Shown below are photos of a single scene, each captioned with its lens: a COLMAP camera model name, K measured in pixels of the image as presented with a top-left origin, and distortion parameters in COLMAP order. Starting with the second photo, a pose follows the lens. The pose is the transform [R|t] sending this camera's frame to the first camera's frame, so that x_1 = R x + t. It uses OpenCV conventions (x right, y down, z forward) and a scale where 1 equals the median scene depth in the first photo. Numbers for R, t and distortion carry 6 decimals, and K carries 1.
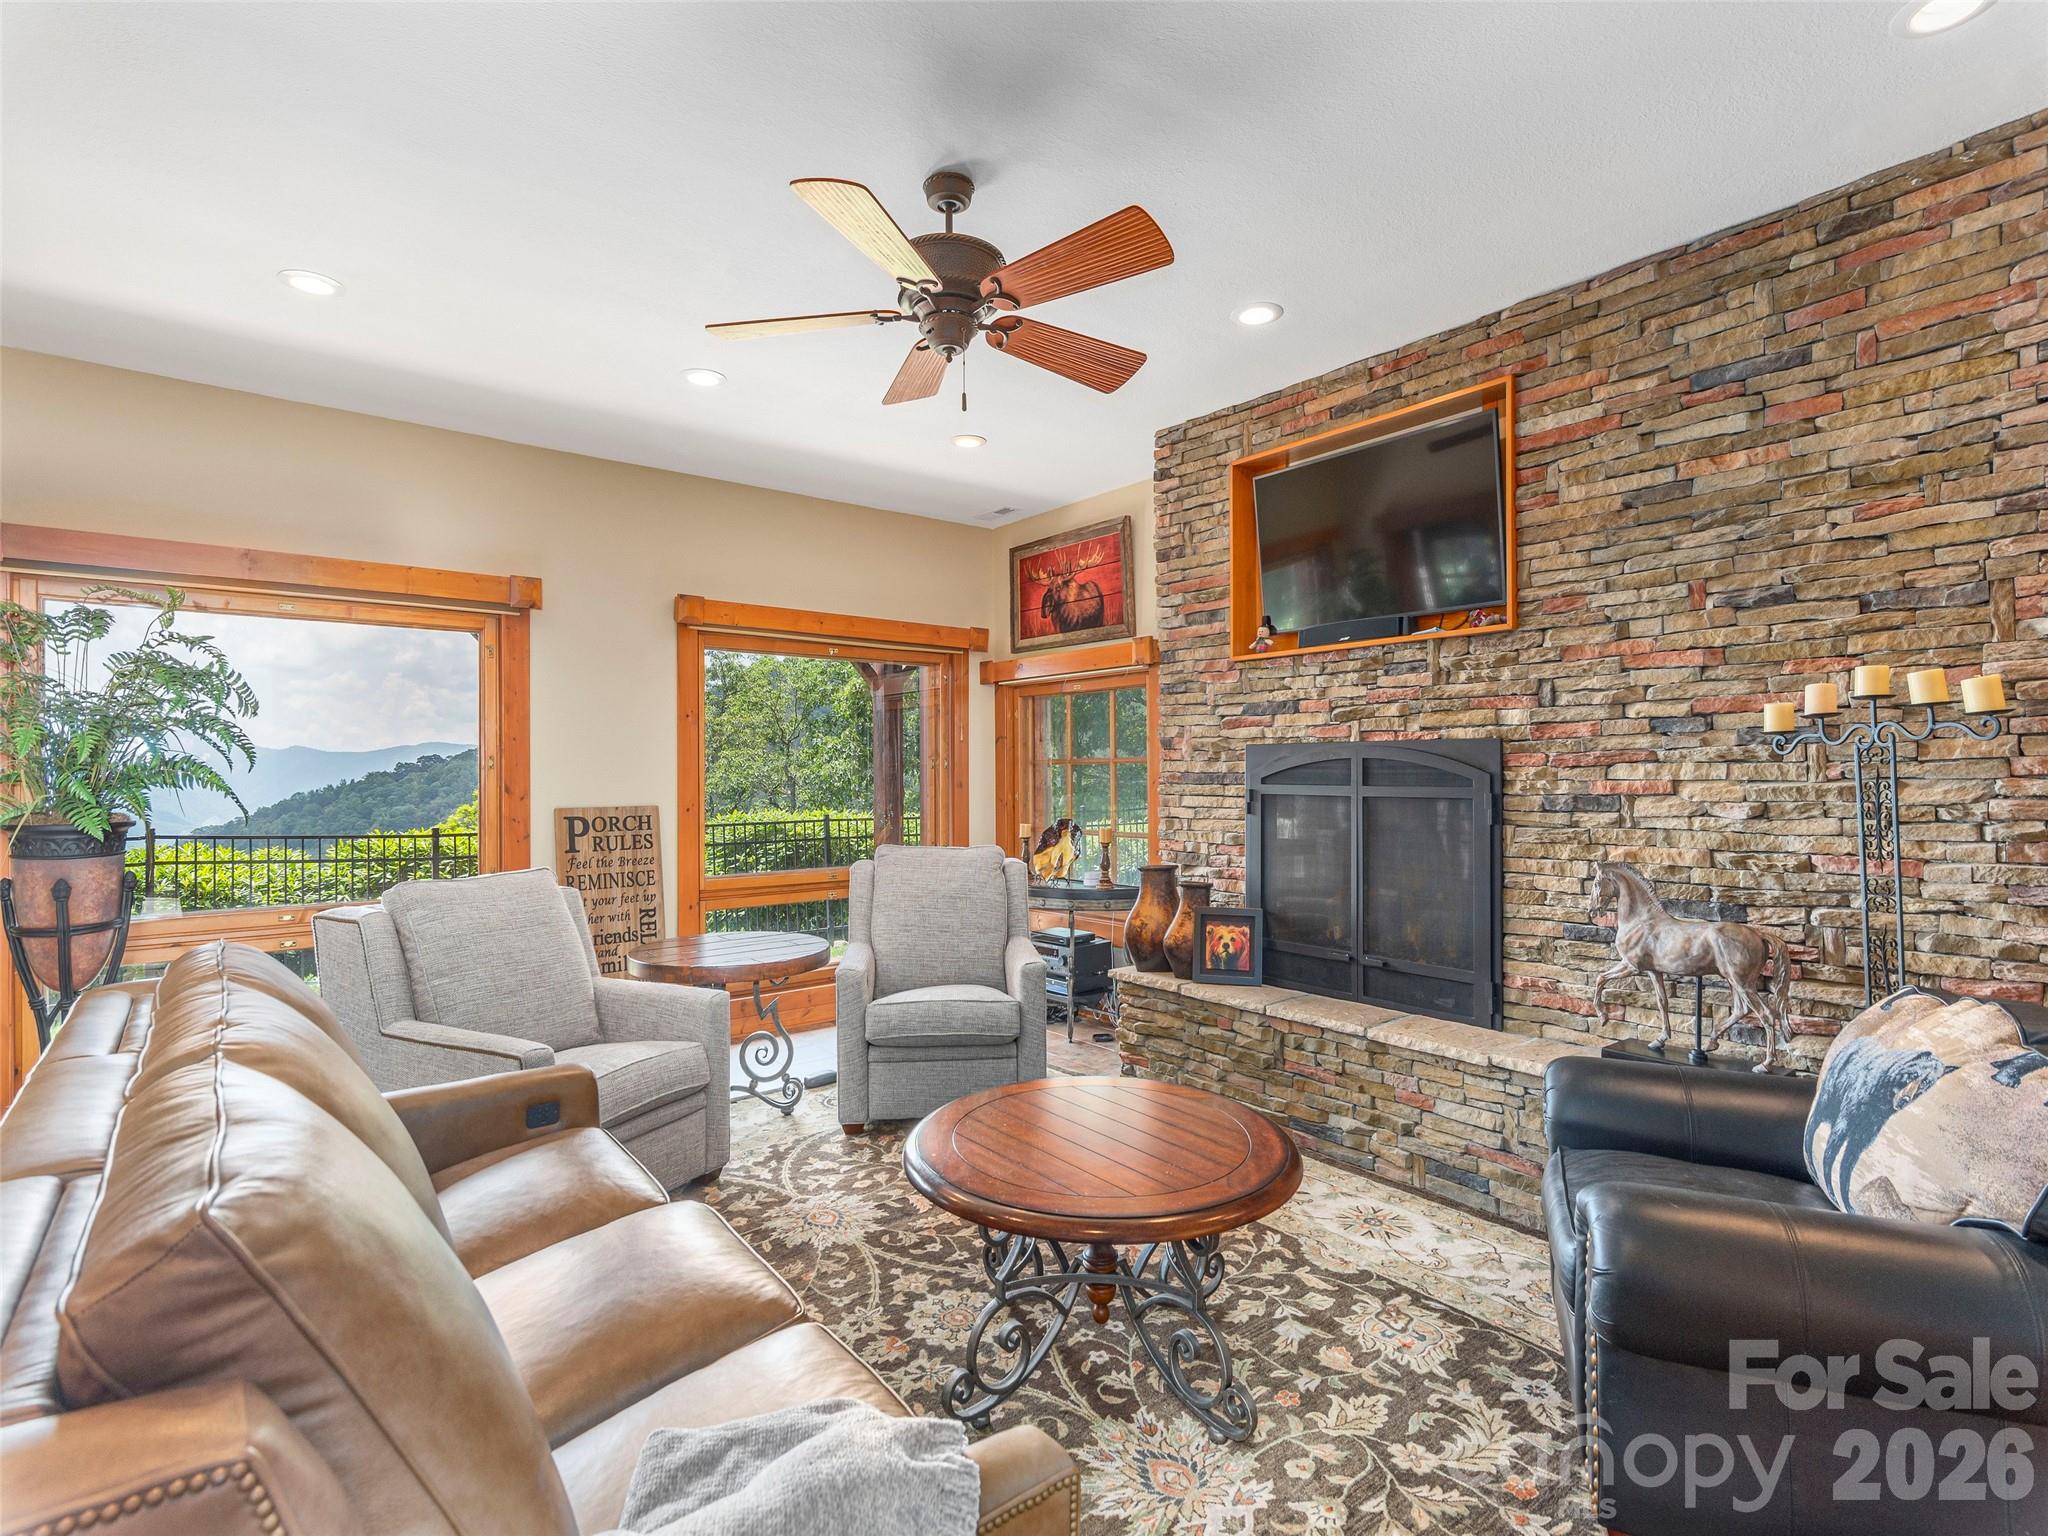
lens RADIAL K [[1017.2, 0, 1068.6], [0, 1017.2, 780.6], [0, 0, 1]] dist [0.000022, -0.001934]
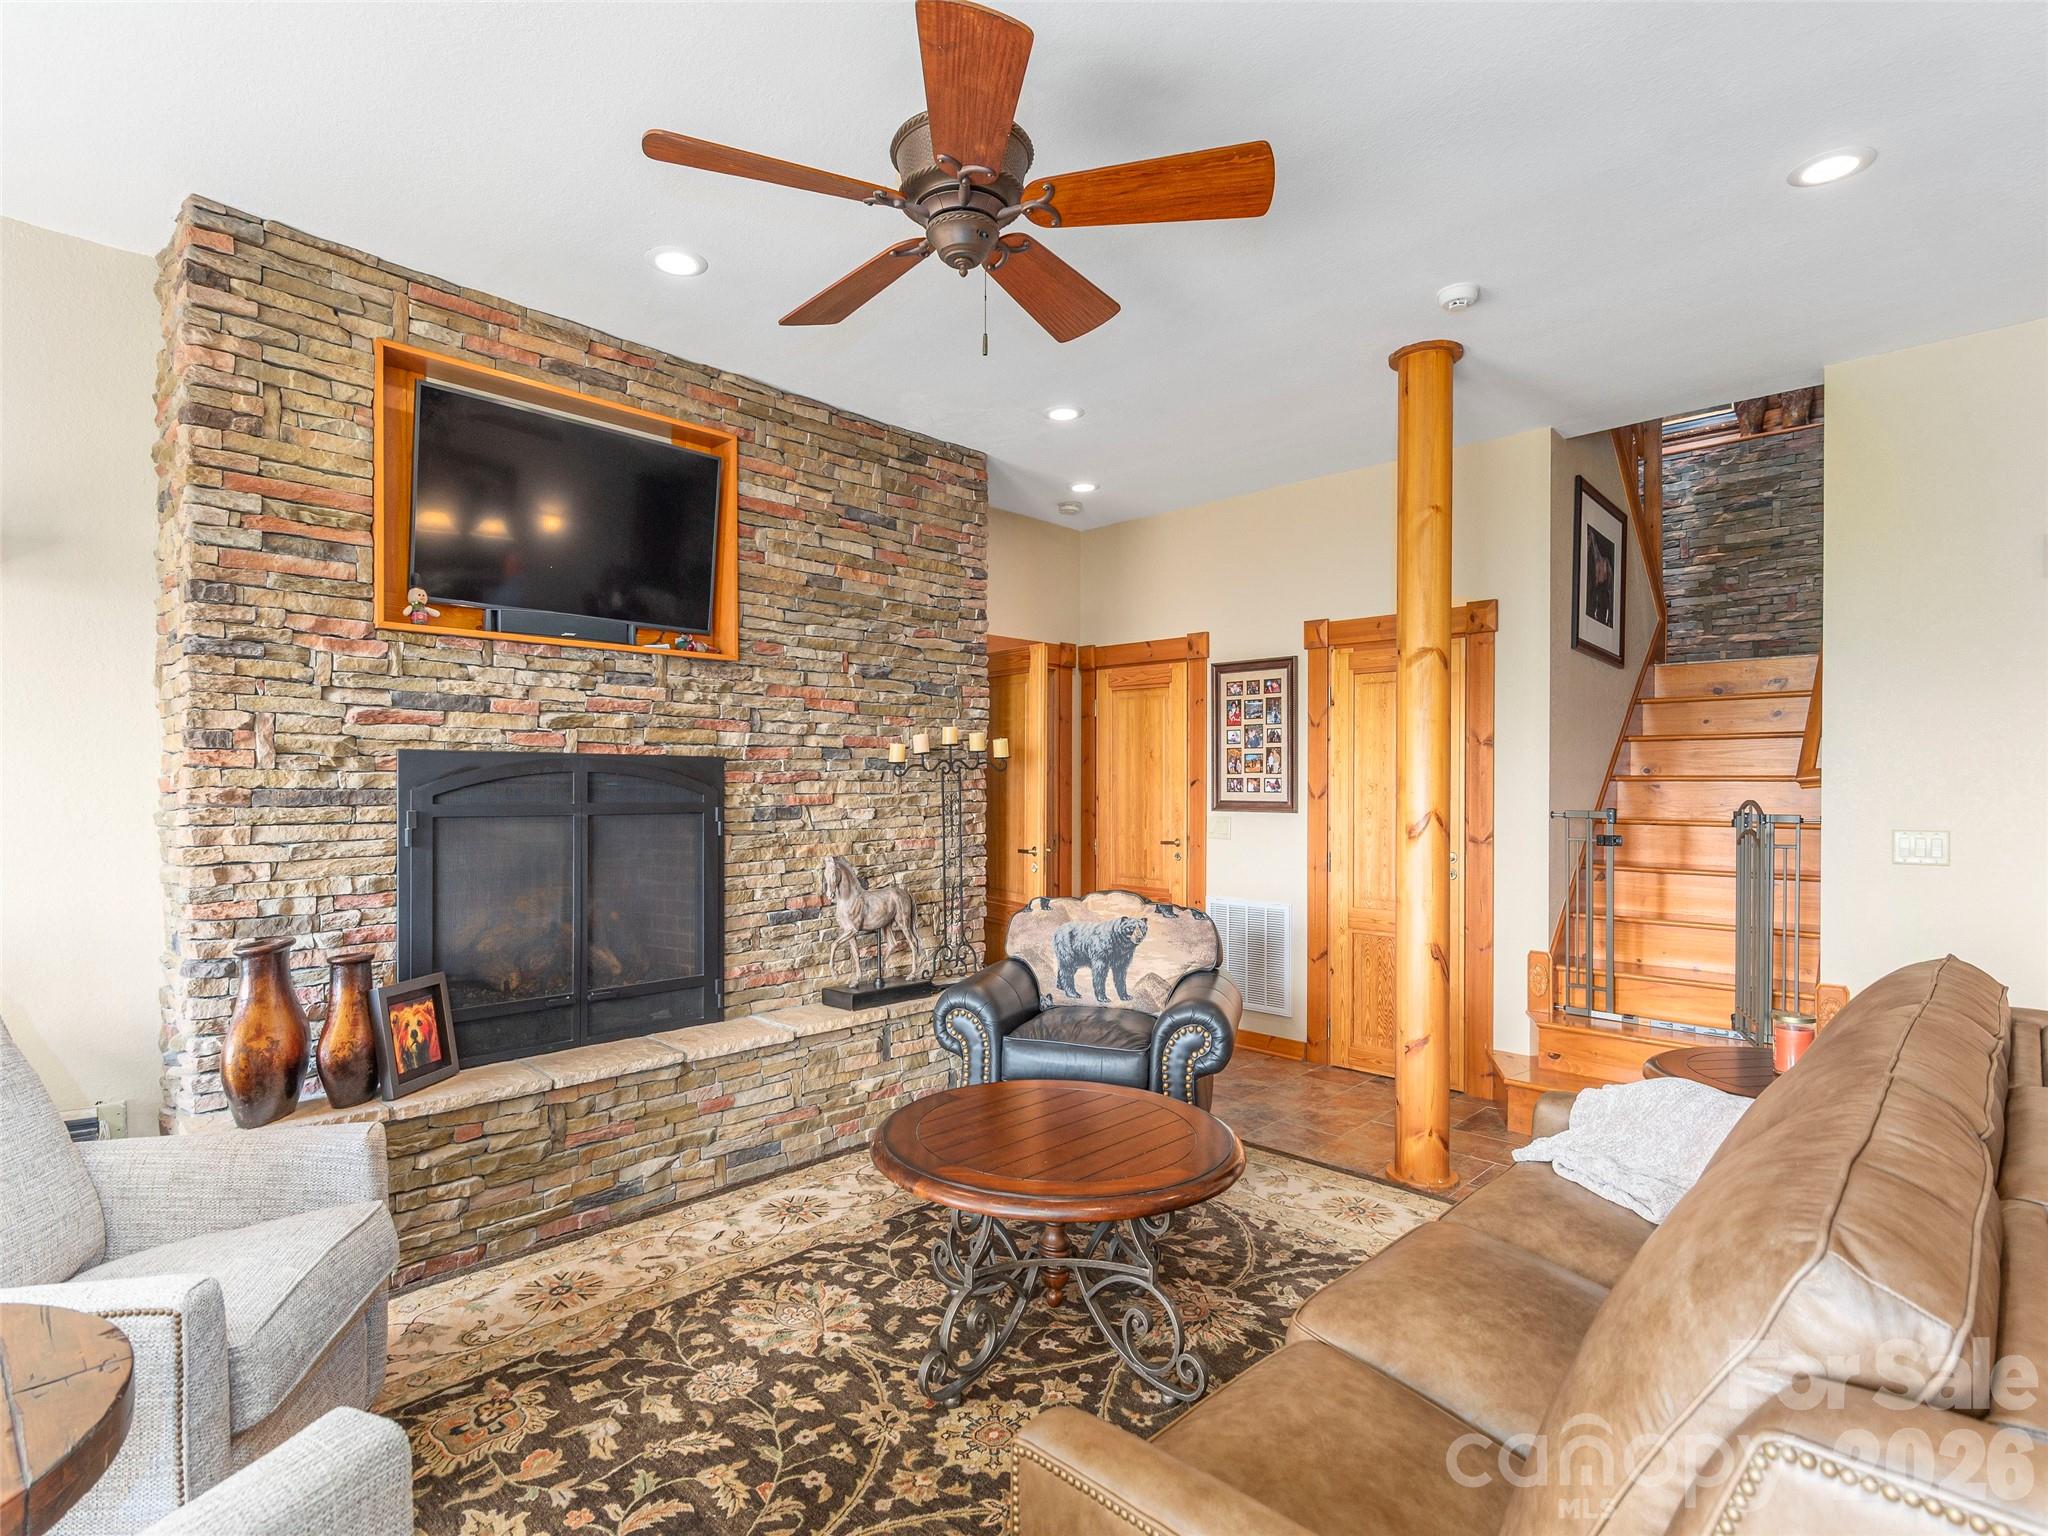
lens RADIAL K [[1017.2, 0, 996.0], [0, 1017.2, 802.0], [0, 0, 1]] dist [0.000022, -0.001934]
pose [[-0.092675, -0.016606, 0.995558, -0.666288], [0.005455, 0.999837, 0.017185, -0.009727], [-0.995681, 0.007023, -0.092569, 0.758686]]
